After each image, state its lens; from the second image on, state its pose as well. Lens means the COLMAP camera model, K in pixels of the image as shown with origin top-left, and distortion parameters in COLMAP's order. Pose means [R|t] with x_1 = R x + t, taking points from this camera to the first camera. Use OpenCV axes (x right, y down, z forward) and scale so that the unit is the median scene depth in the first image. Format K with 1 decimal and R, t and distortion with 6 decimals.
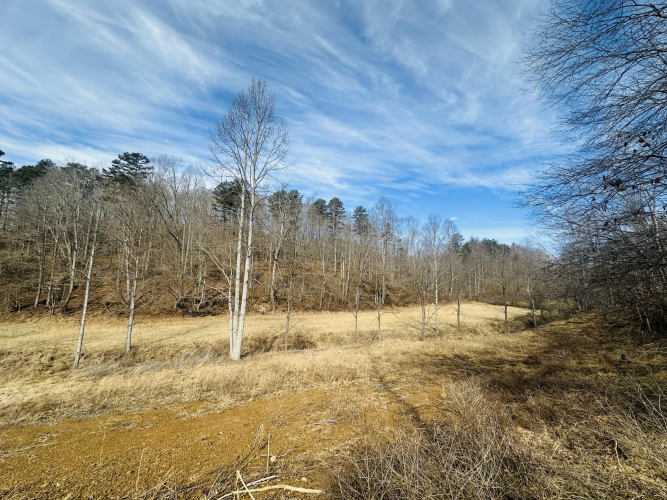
lens RADIAL K [[267.5, 0, 337.4], [0, 267.5, 248.7], [0, 0, 1]] dist [-0.006934, 0.001241]
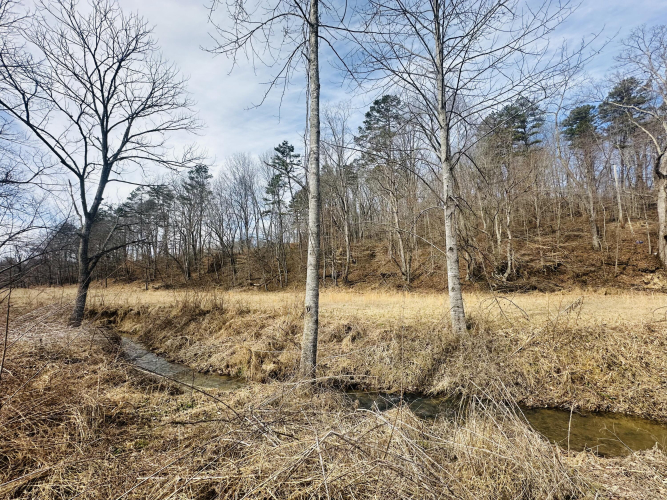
lens RADIAL K [[267.5, 0, 328.9], [0, 267.5, 254.2], [0, 0, 1]] dist [-0.006934, 0.001241]
pose [[0.621142, -0.108959, -0.776087, -0.661339], [0.129136, 0.990981, -0.035776, 0.299167], [0.772986, -0.077999, 0.629610, 0.737401]]
